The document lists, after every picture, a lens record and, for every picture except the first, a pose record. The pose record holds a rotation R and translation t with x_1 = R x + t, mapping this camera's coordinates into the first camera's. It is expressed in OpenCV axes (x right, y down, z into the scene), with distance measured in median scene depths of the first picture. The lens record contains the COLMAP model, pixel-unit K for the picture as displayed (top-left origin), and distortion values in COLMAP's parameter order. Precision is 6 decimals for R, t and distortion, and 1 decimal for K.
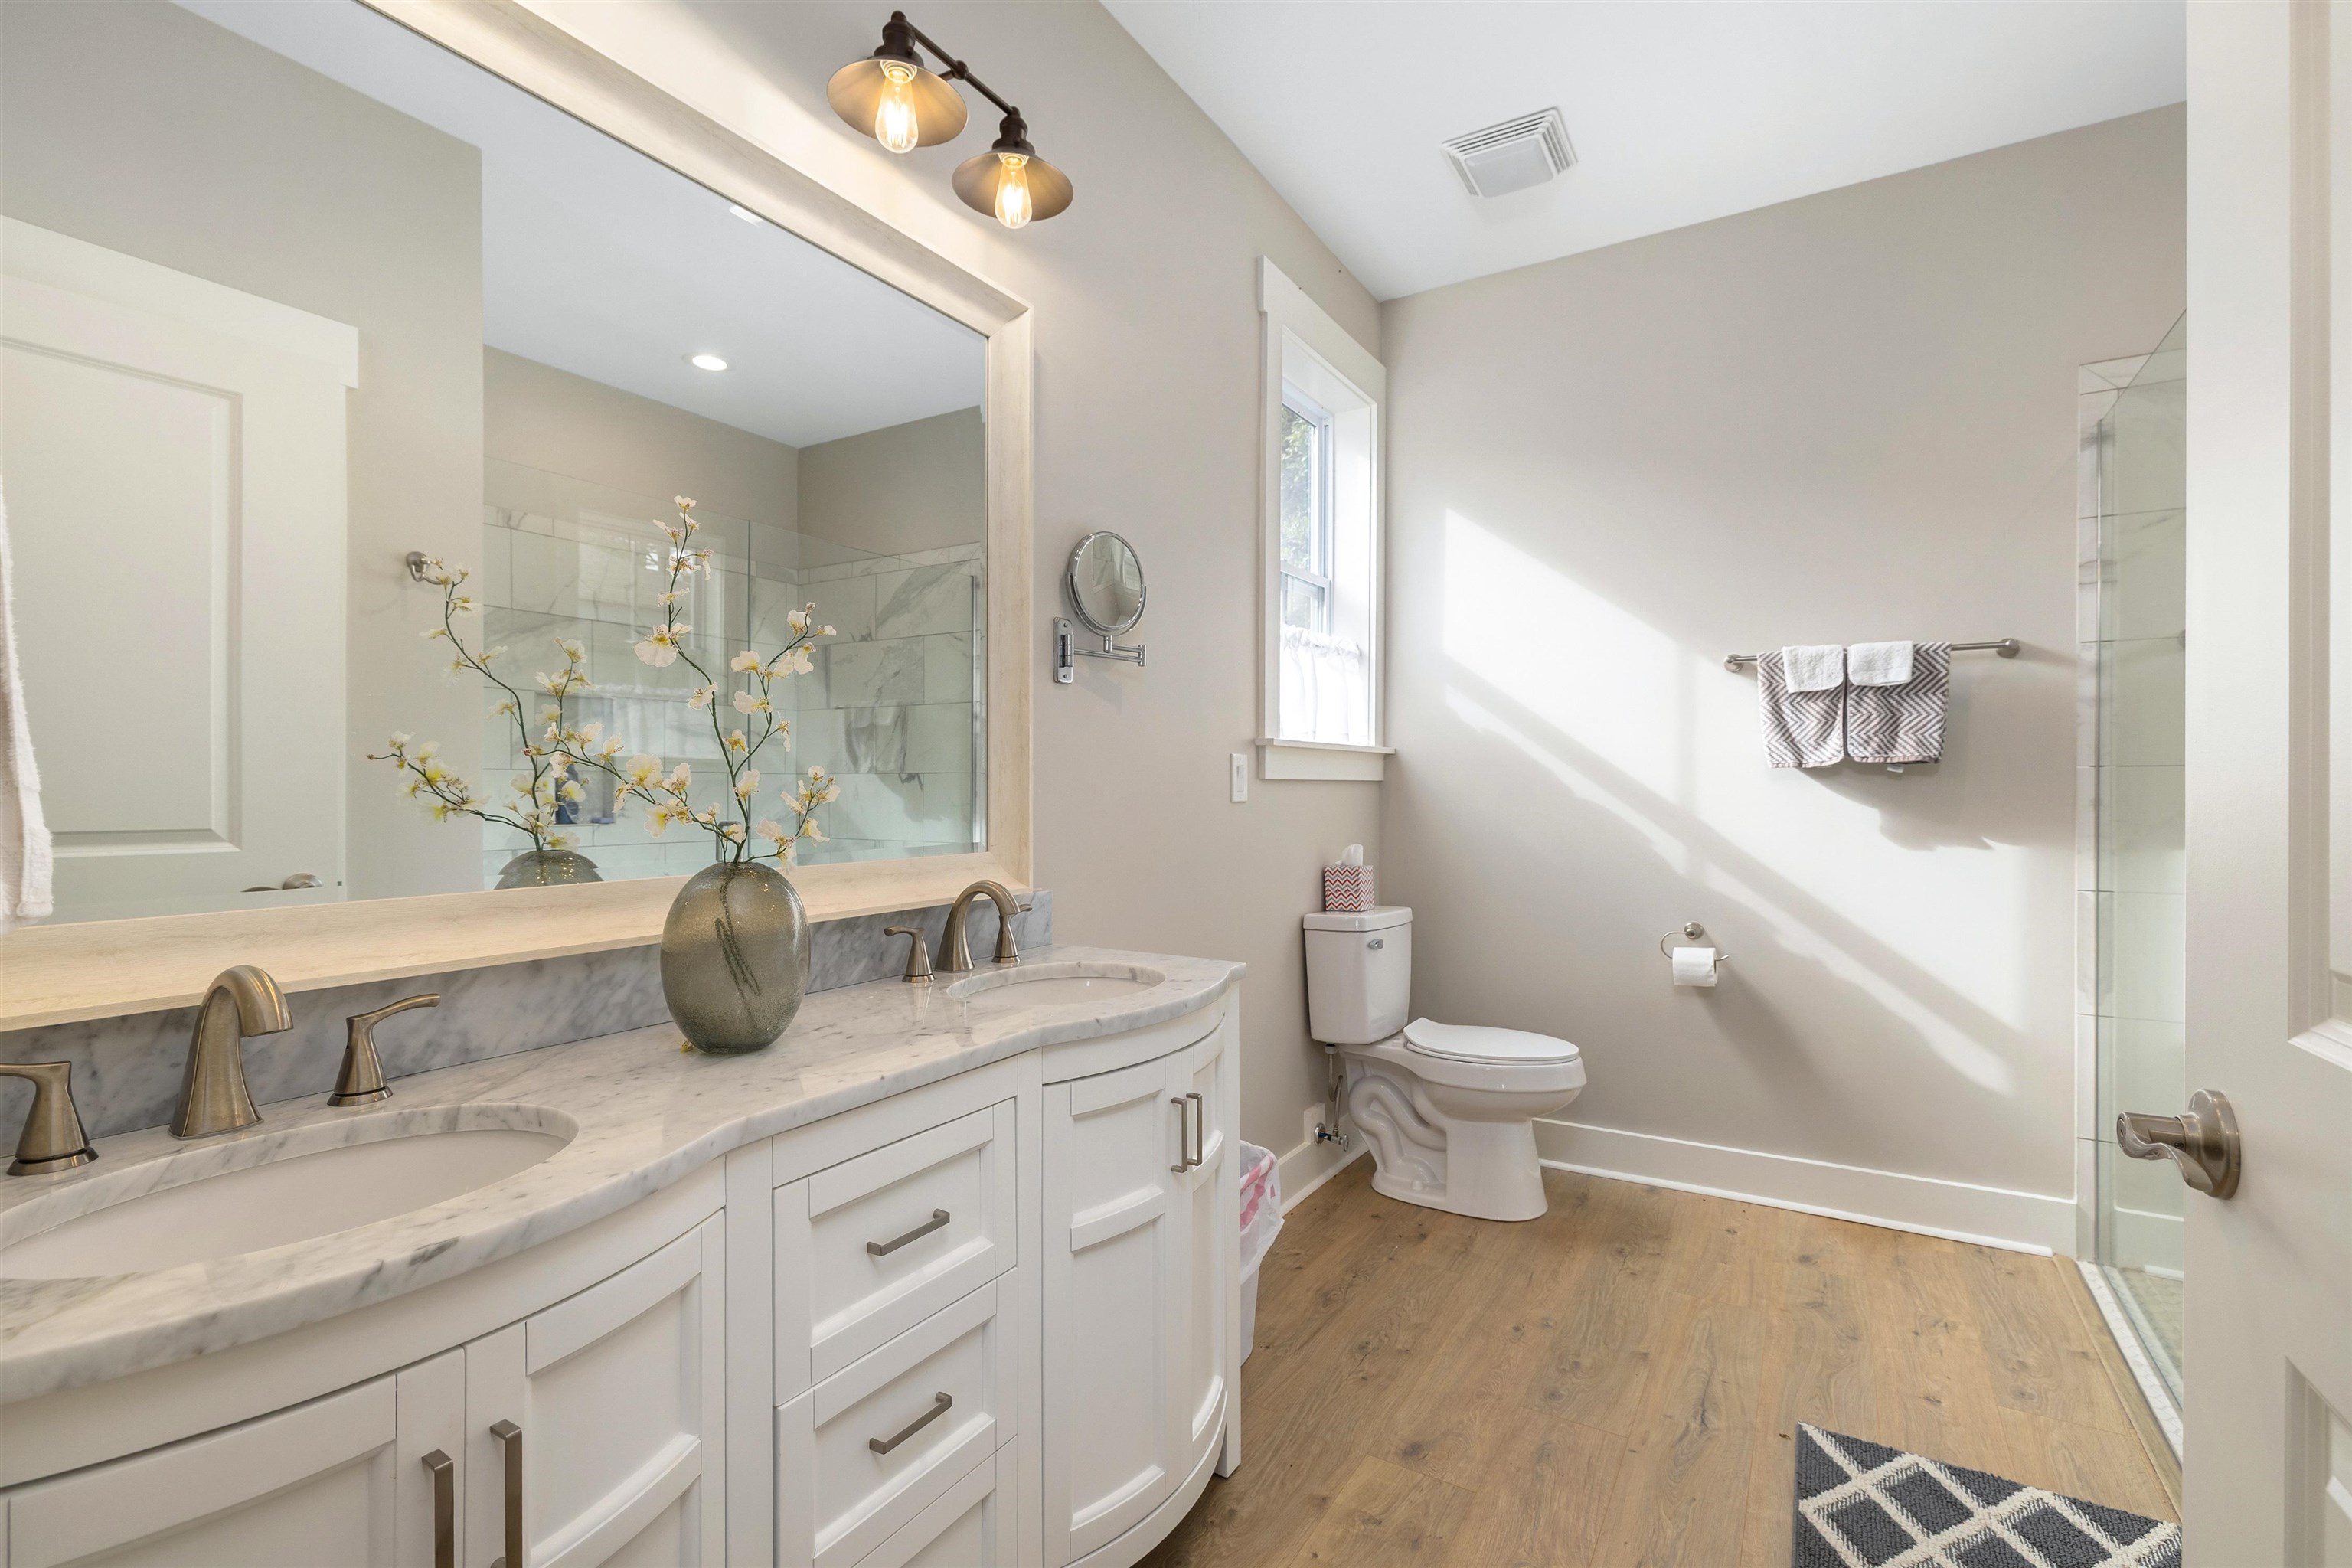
lens RADIAL K [[1049.7, 0, 1175.4], [0, 1049.7, 786.9], [0, 0, 1]] dist [0.002918, 0.000186]
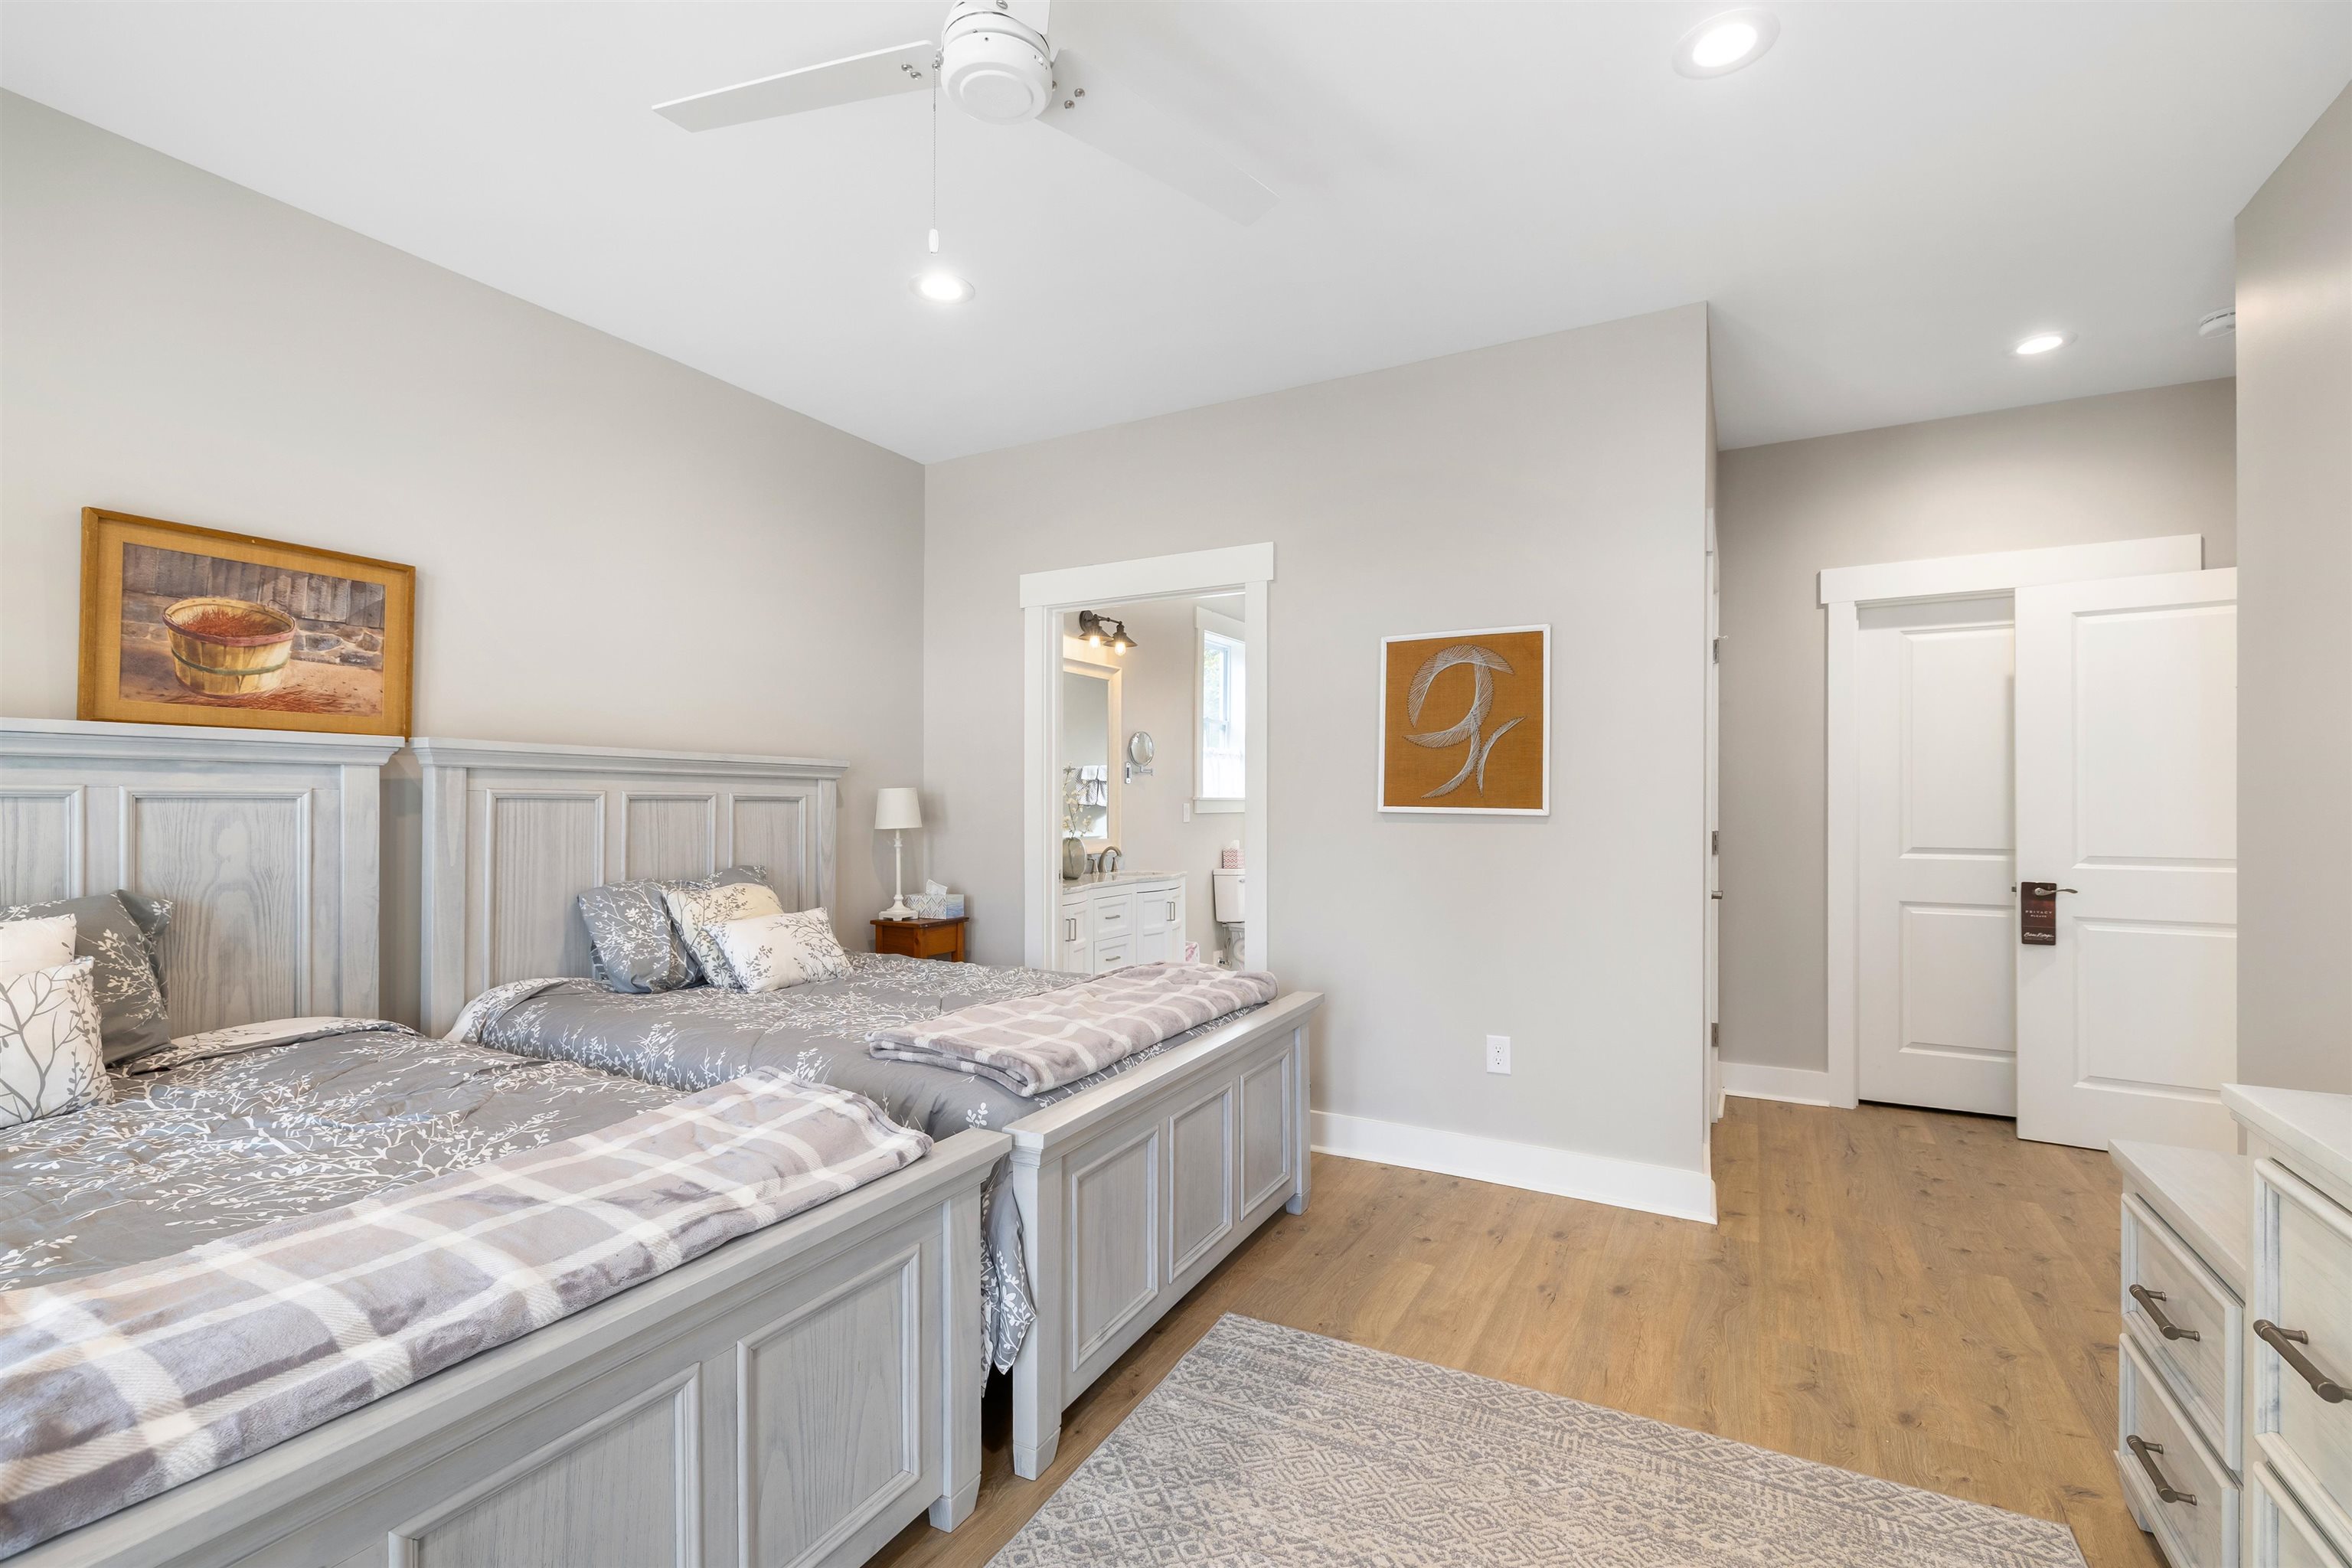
lens RADIAL K [[1049.7, 0, 1176.0], [0, 1049.7, 790.2], [0, 0, 1]] dist [0.002918, 0.000186]
pose [[0.998803, 0.000870, 0.048901, -0.115337], [-0.000617, 0.999986, -0.005198, -0.063501], [-0.048904, 0.005161, 0.998790, -2.016121]]
